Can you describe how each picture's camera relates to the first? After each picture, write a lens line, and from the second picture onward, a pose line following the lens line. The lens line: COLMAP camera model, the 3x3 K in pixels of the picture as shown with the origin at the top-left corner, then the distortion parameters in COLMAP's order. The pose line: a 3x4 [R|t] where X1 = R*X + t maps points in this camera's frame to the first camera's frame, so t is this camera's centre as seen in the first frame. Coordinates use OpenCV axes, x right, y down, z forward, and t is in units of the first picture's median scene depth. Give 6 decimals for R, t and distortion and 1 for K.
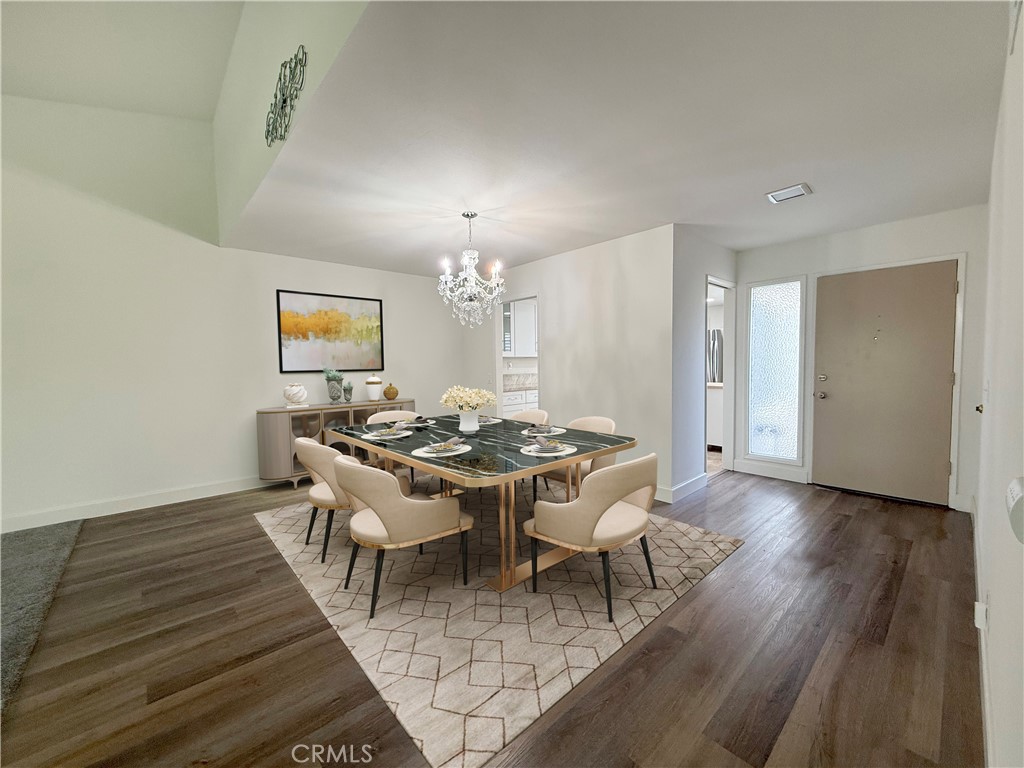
lens RADIAL K [[409.6, 0, 516.1], [0, 409.6, 387.8], [0, 0, 1]] dist [0.006205, 0.000813]
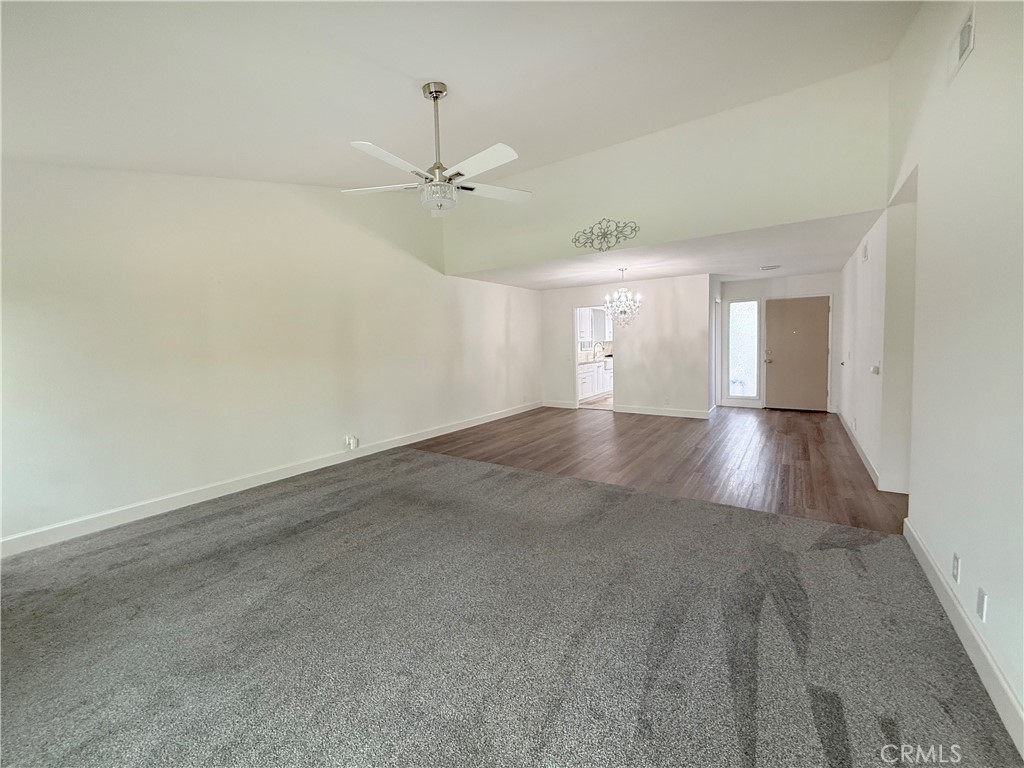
lens RADIAL K [[409.6, 0, 508.0], [0, 409.6, 375.8], [0, 0, 1]] dist [0.006205, 0.000813]
pose [[0.975050, -0.028994, 0.220084, -0.879092], [0.026265, 0.999538, 0.015314, 0.023291], [-0.220426, -0.009152, 0.975361, -0.609699]]
